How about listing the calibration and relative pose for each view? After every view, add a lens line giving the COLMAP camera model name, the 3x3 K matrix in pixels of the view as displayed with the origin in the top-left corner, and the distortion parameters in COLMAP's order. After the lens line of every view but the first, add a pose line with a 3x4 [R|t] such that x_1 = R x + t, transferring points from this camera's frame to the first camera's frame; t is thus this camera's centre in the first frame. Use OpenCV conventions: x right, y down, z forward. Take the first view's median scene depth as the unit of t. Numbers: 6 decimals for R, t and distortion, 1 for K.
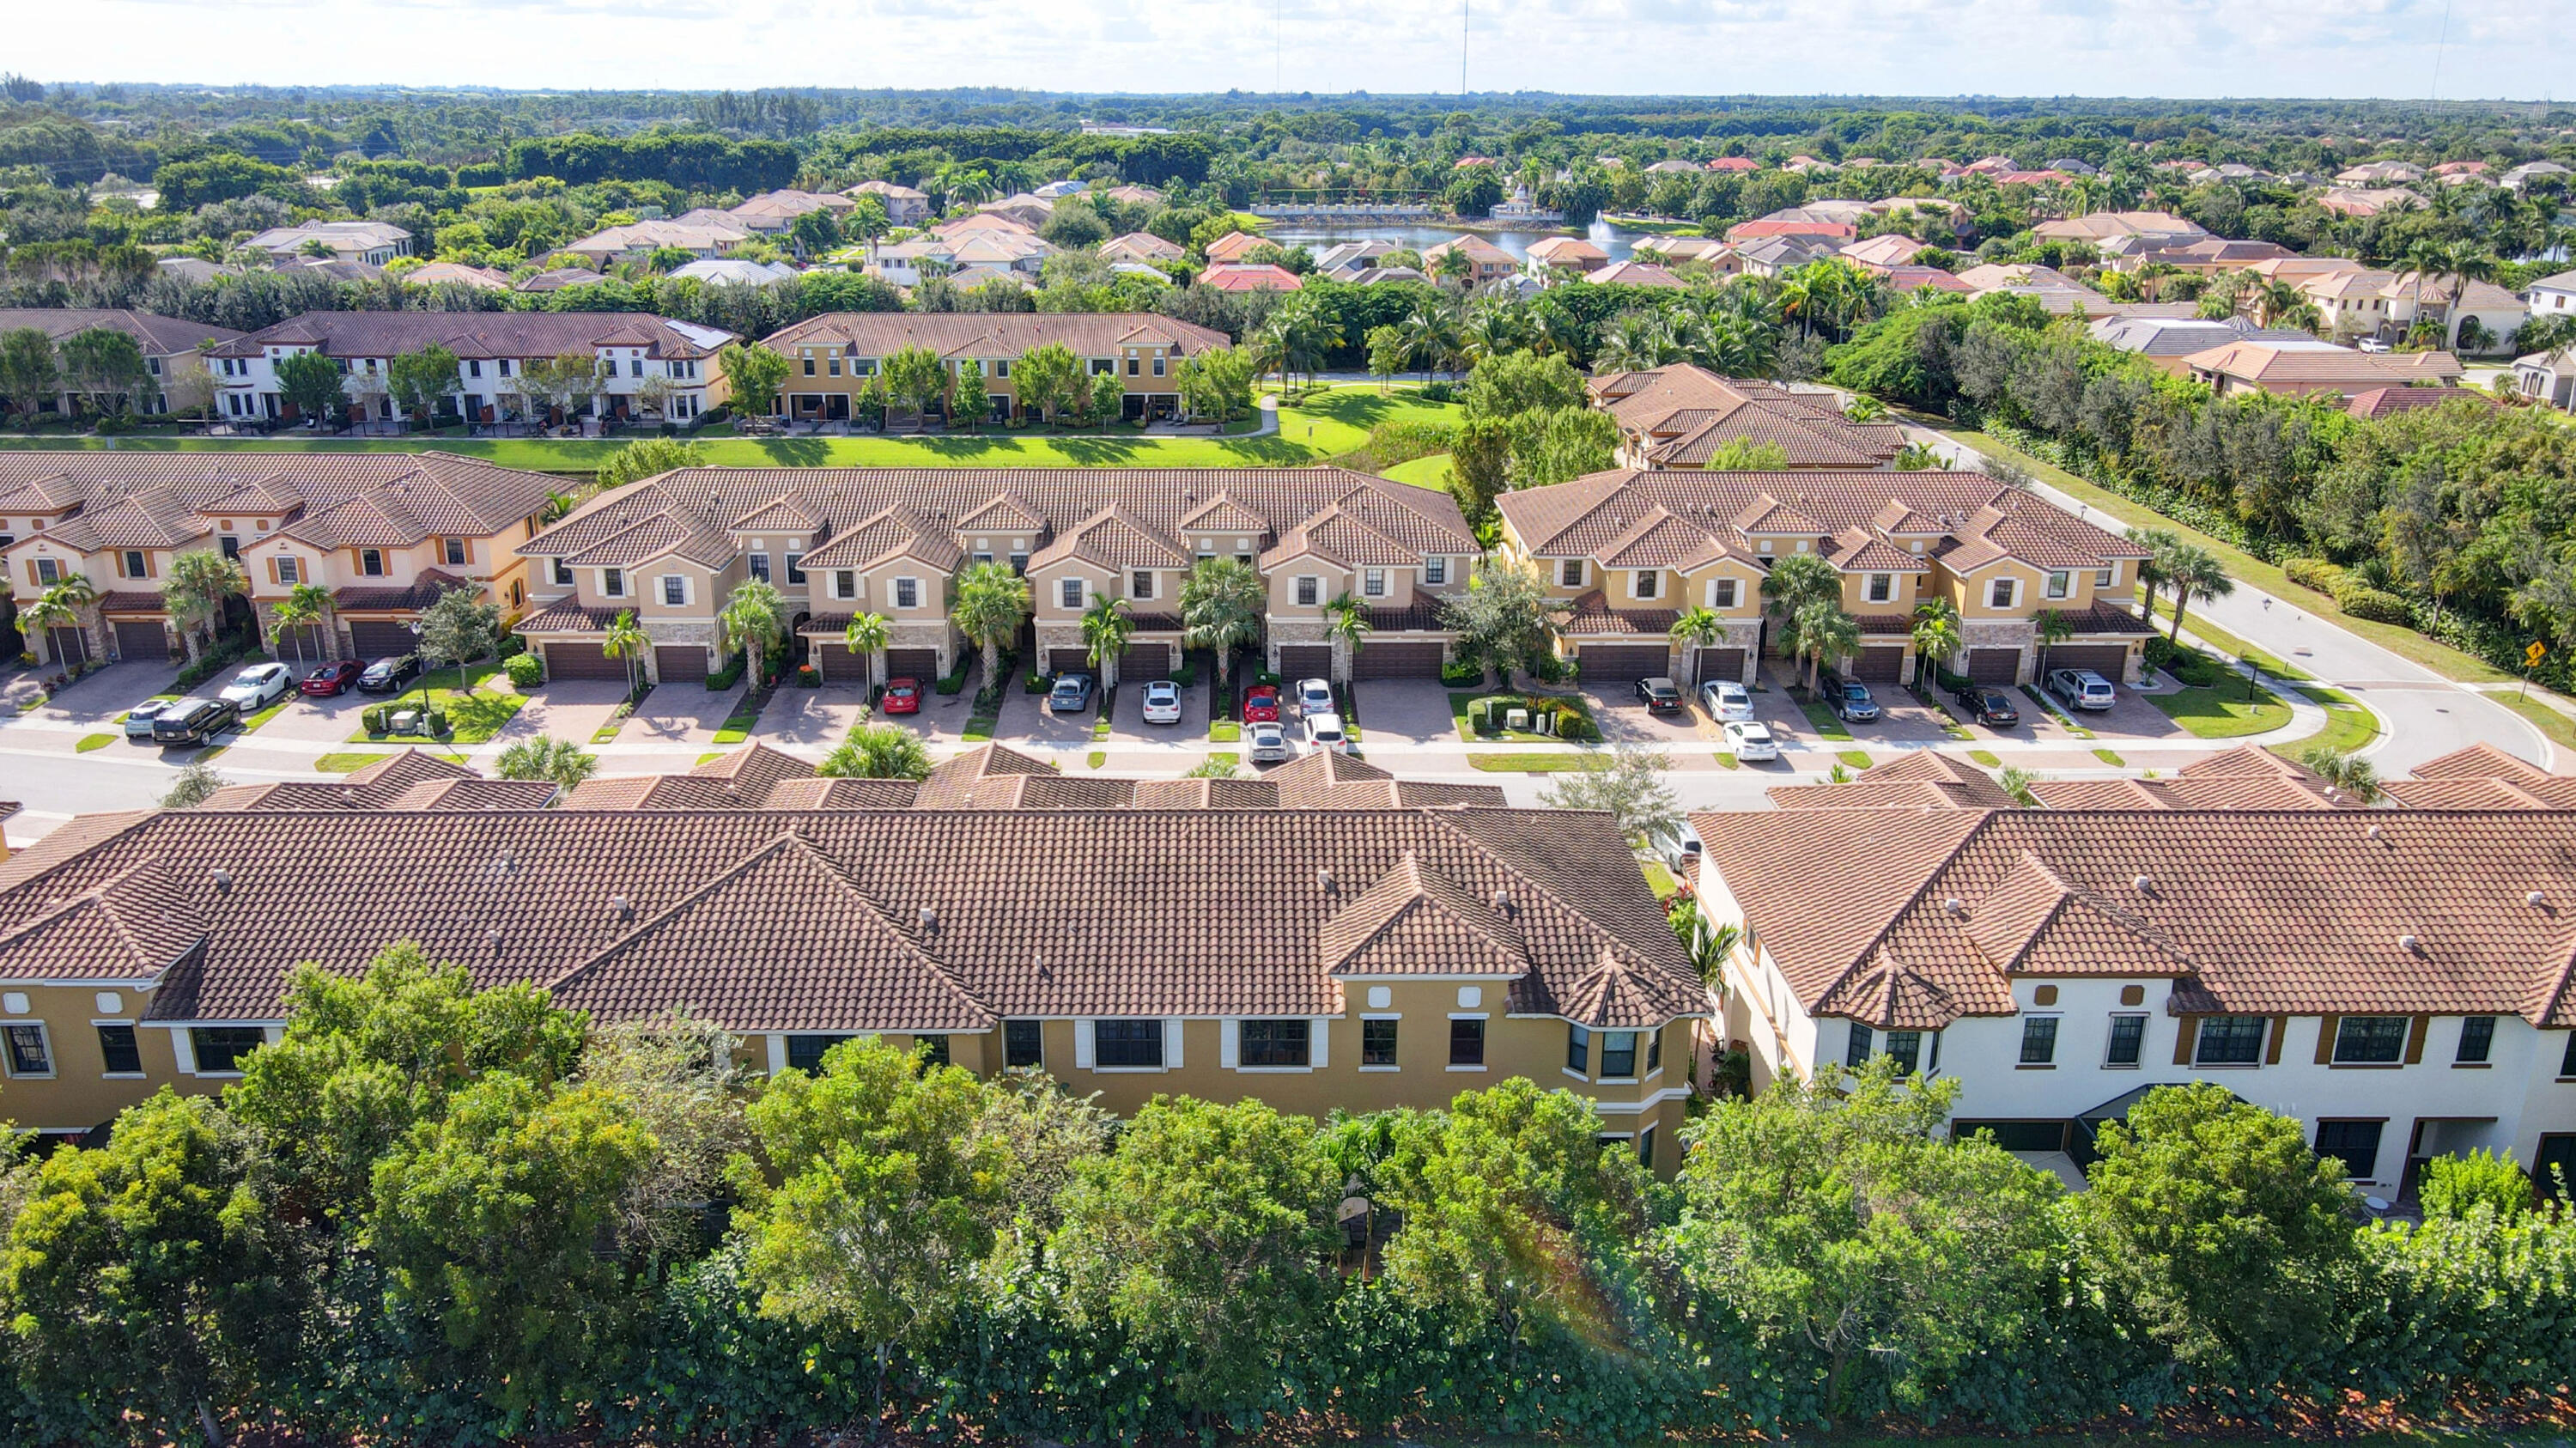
lens RADIAL K [[1906.2, 0, 1271.0], [0, 1906.2, 728.8], [0, 0, 1]] dist [-0.008202, 0.039800]
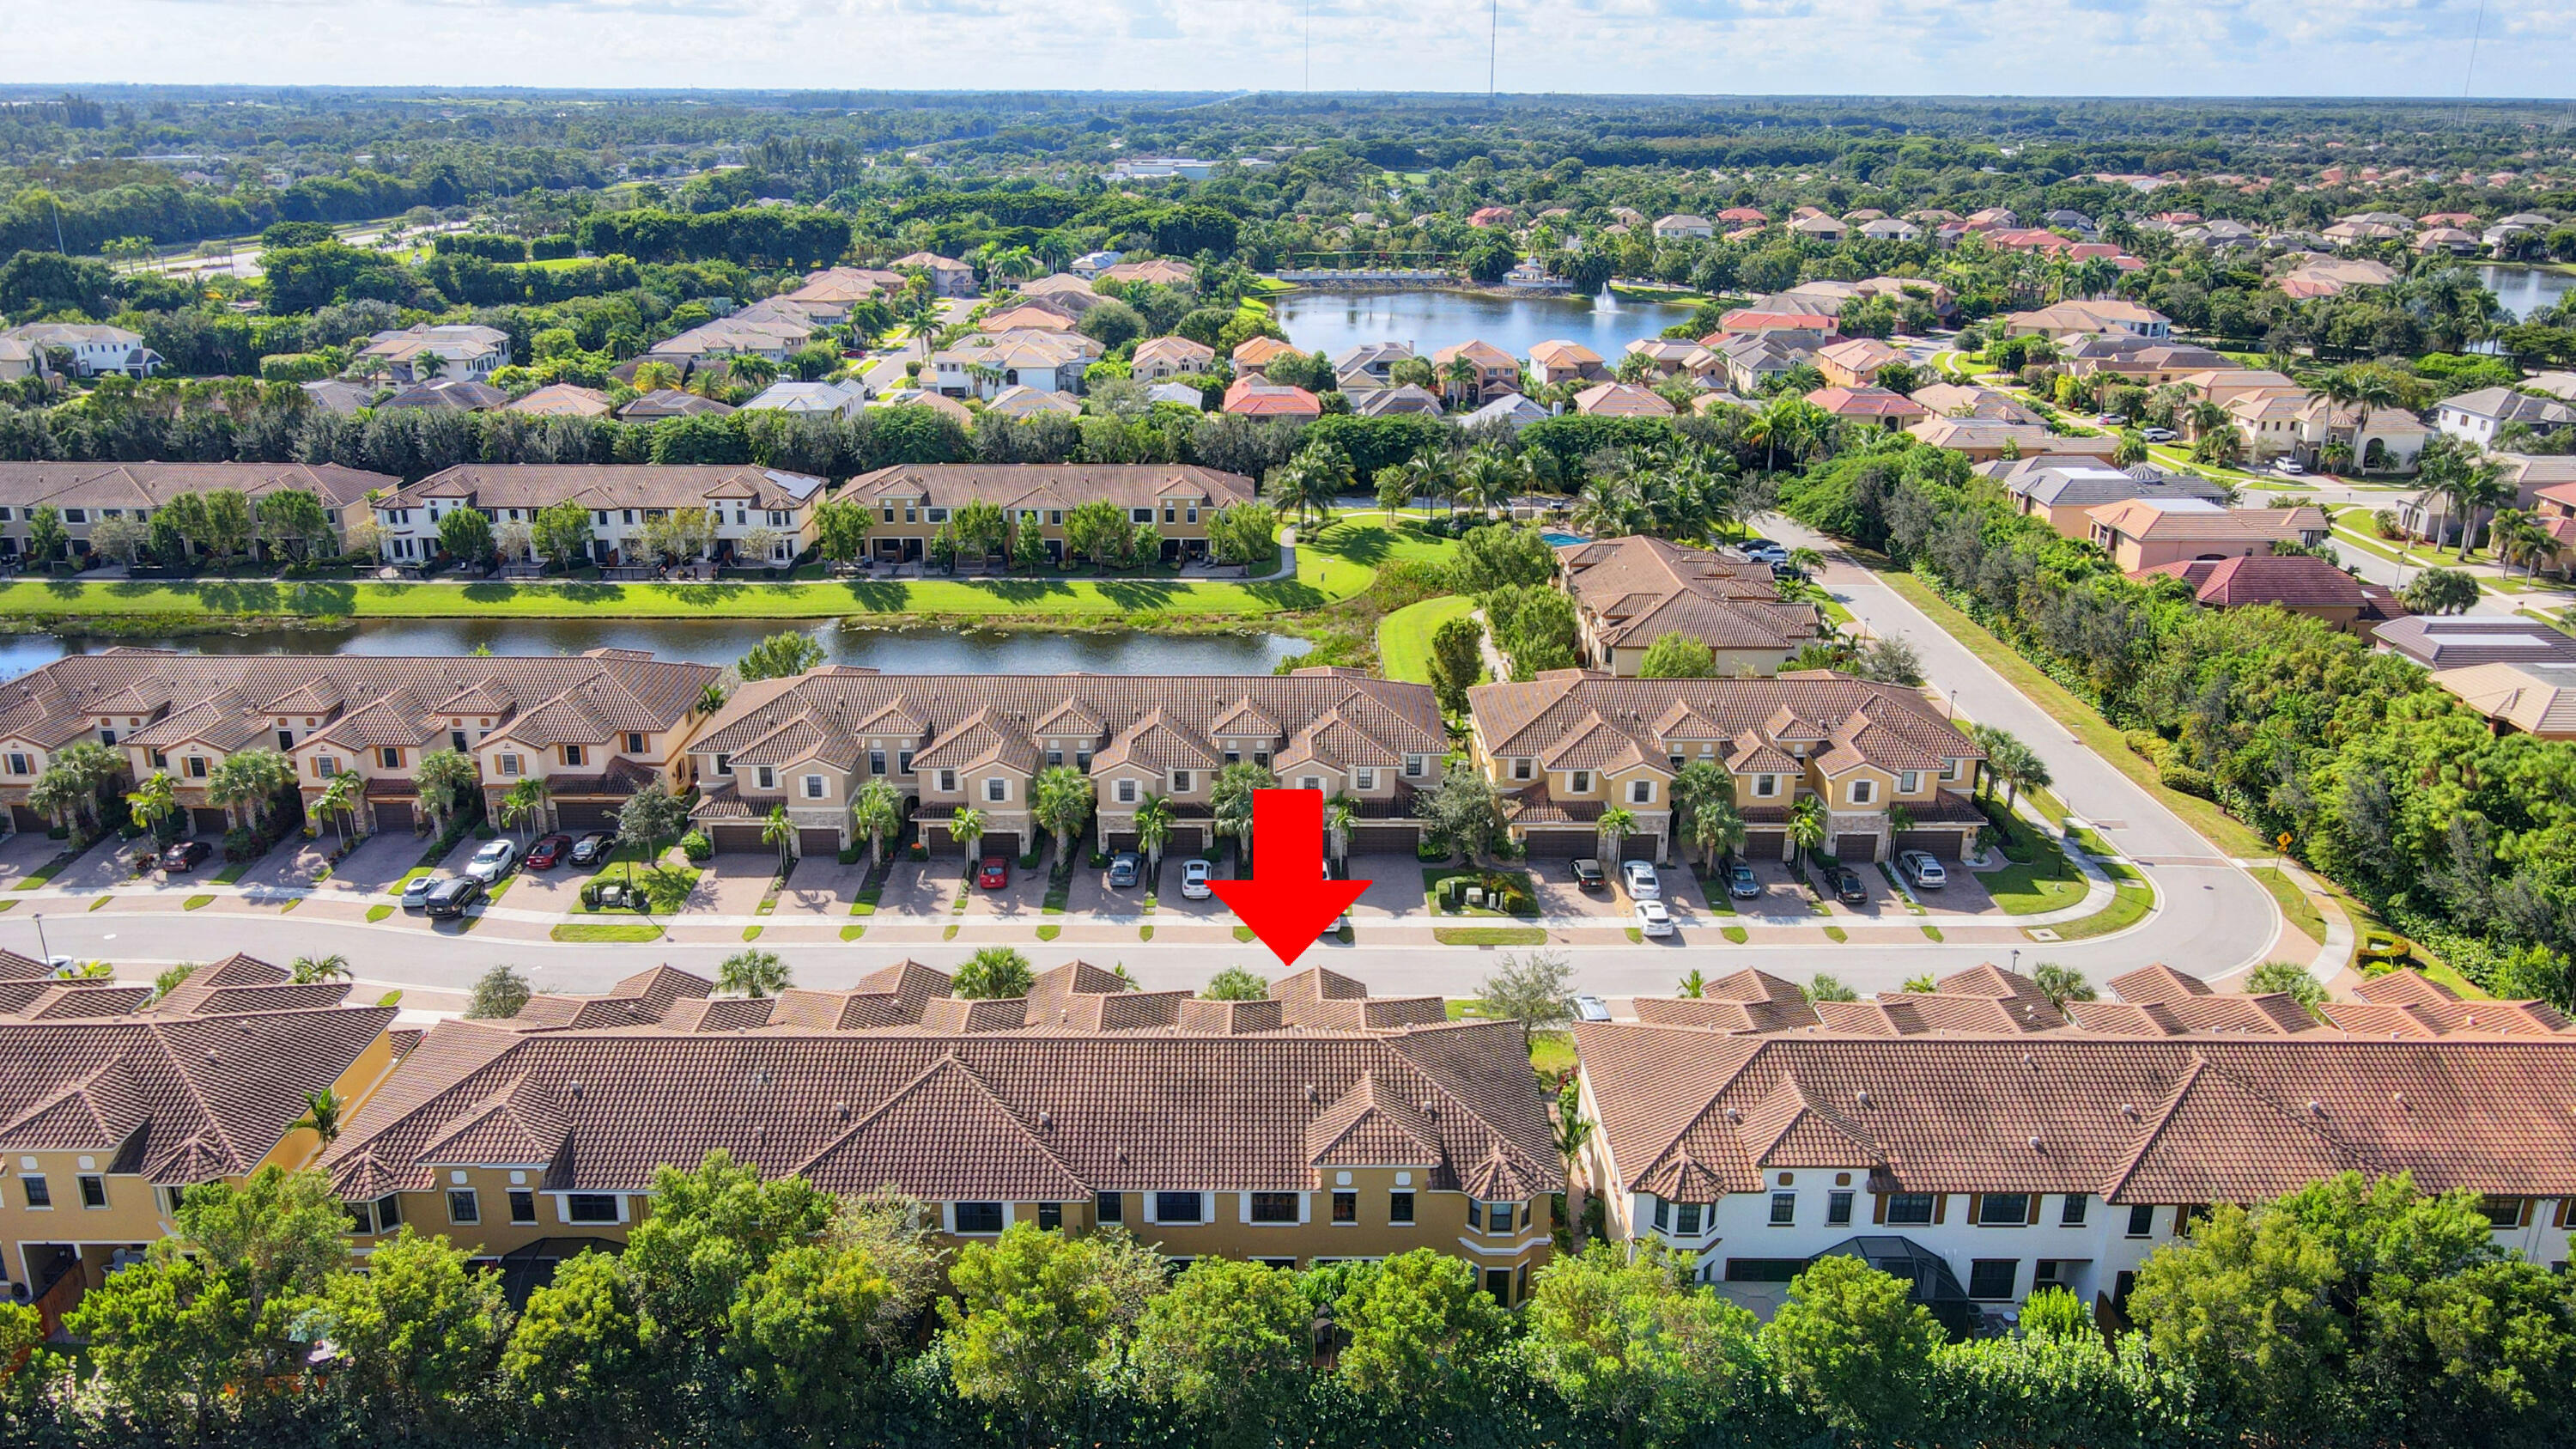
lens RADIAL K [[1906.3, 0, 1271.0], [0, 1906.3, 729.3], [0, 0, 1]] dist [-0.008202, 0.039800]
pose [[0.999896, 0.004099, -0.013791, 0.009635], [-0.004059, 0.999987, 0.002954, -0.116715], [0.013803, -0.002897, 0.999901, -0.273545]]
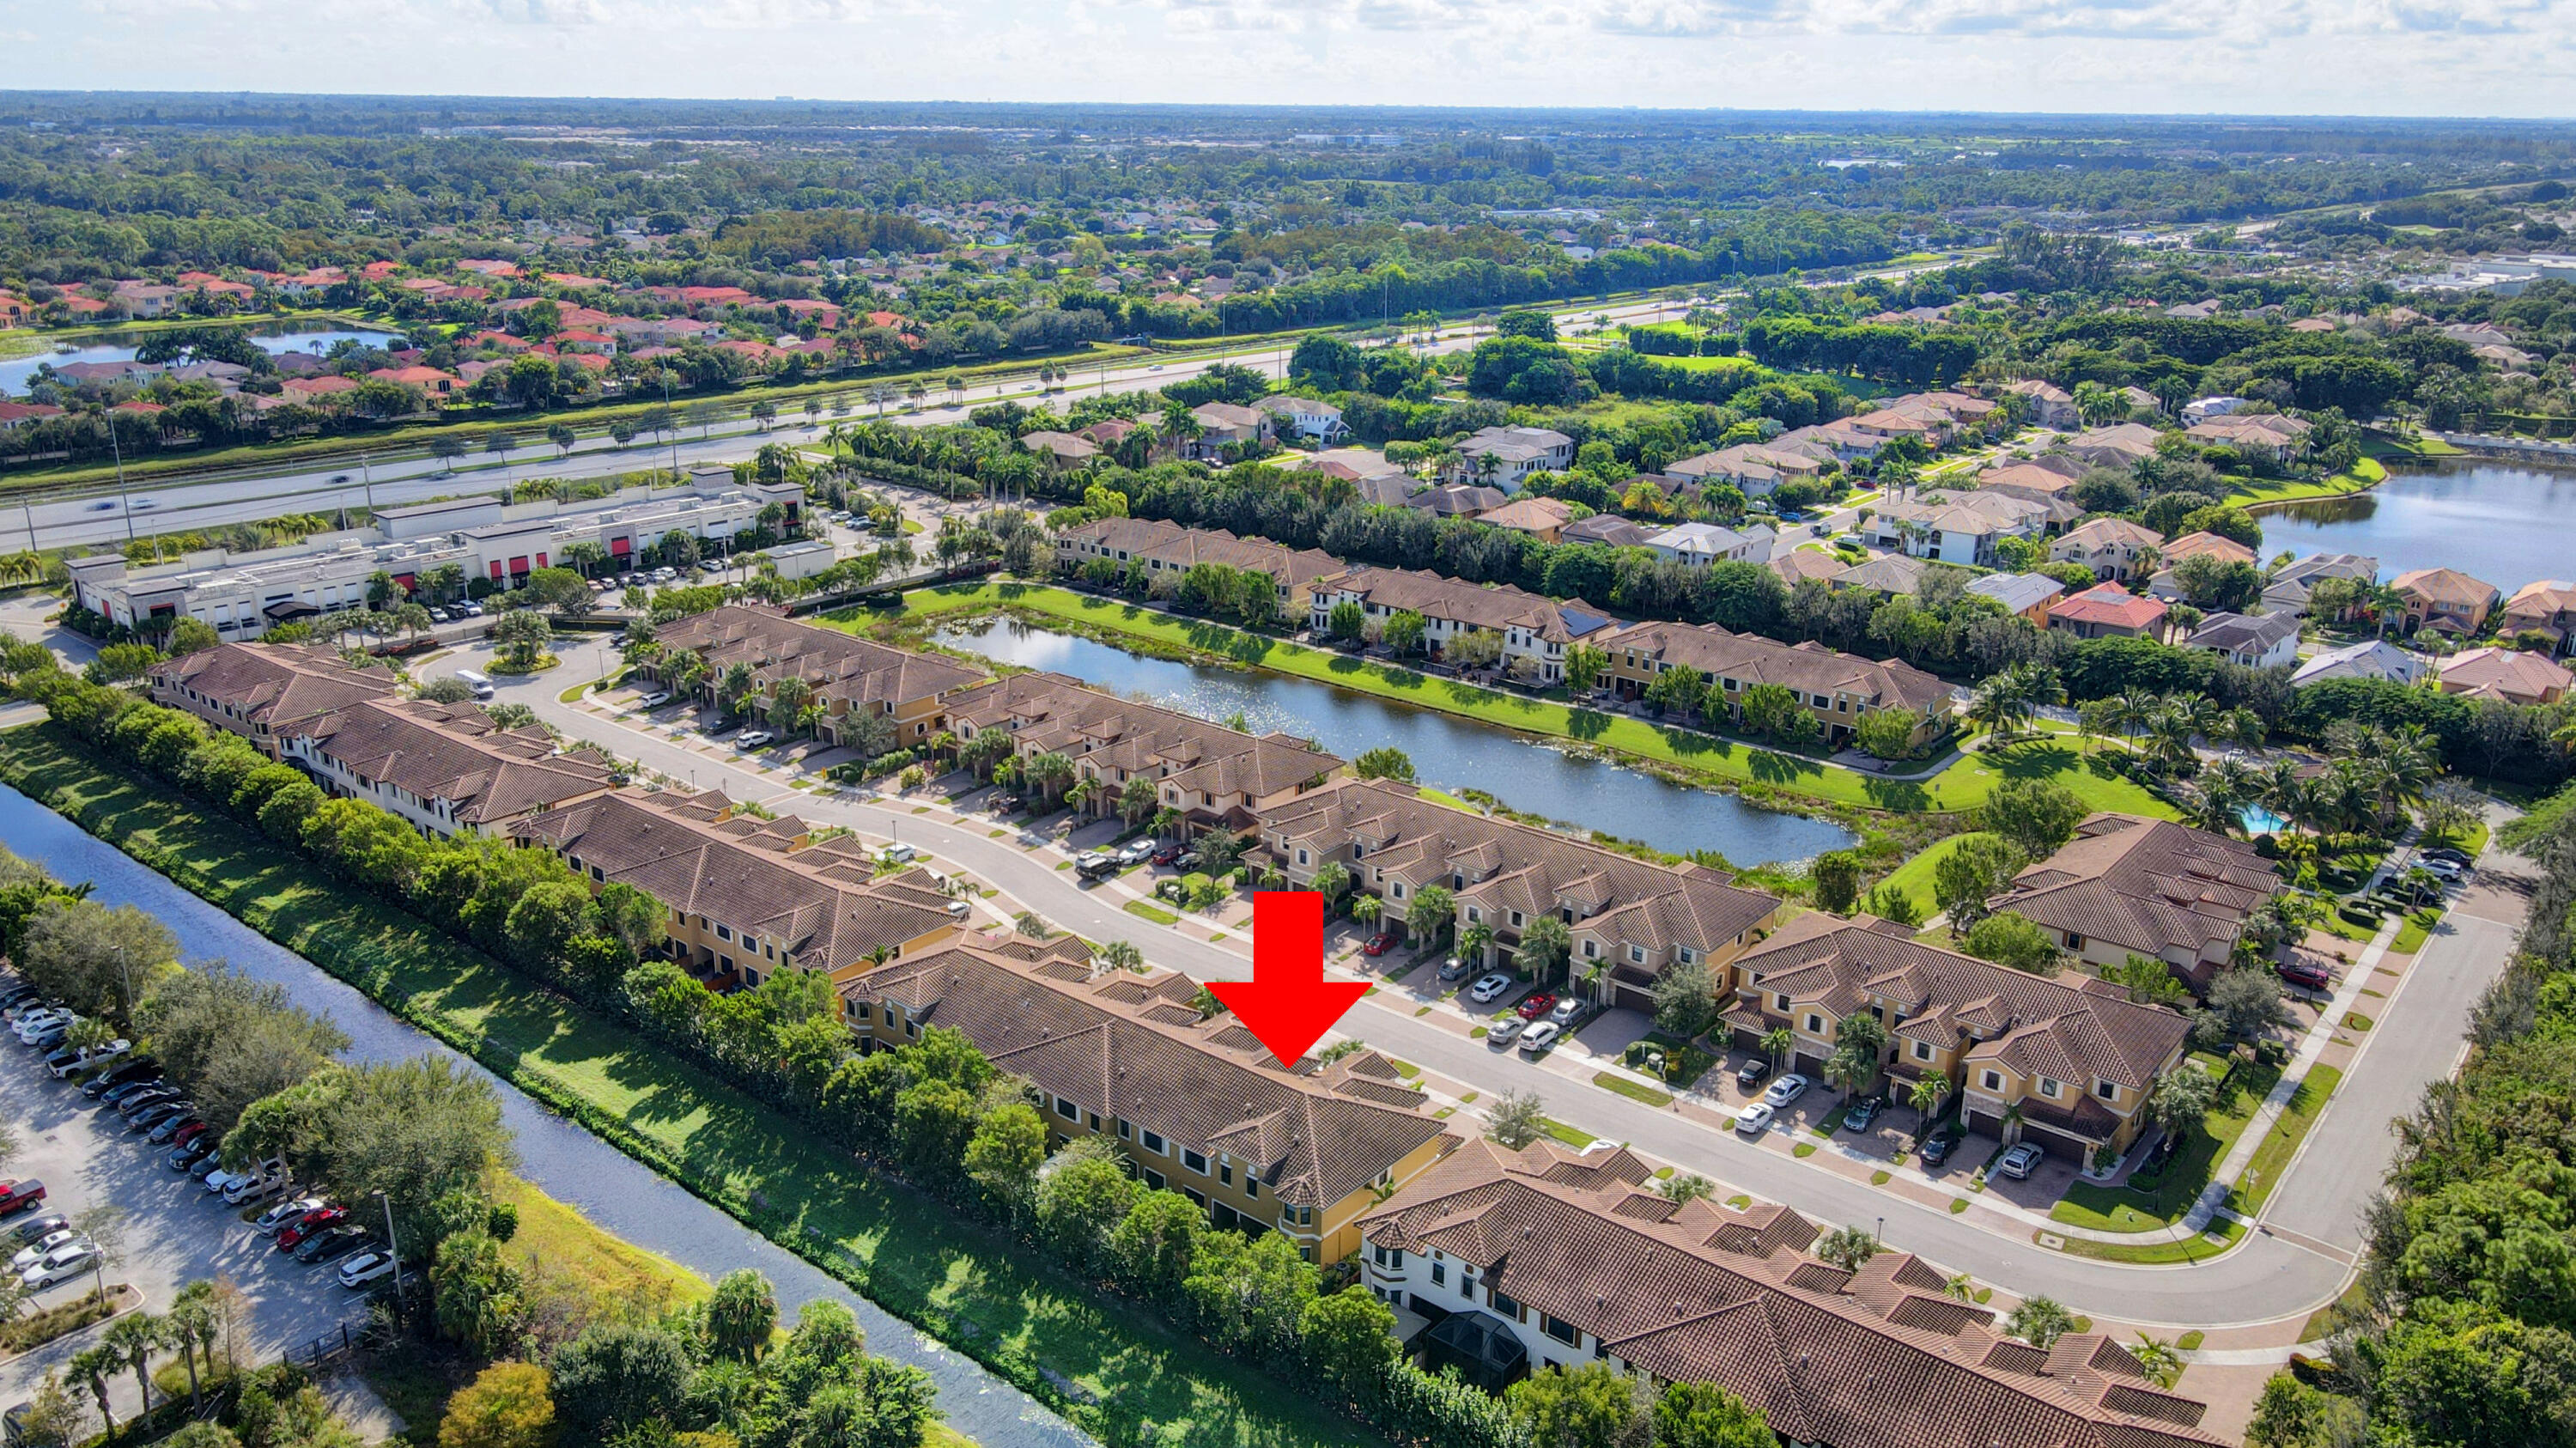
lens RADIAL K [[1914.7, 0, 1274.0], [0, 1914.7, 718.3], [0, 0, 1]] dist [-0.019633, 0.058694]
pose [[0.756721, 0.206234, -0.620355, 0.842849], [-0.214343, 0.974751, 0.062591, -0.326098], [0.617600, 0.085604, 0.781820, -0.550910]]
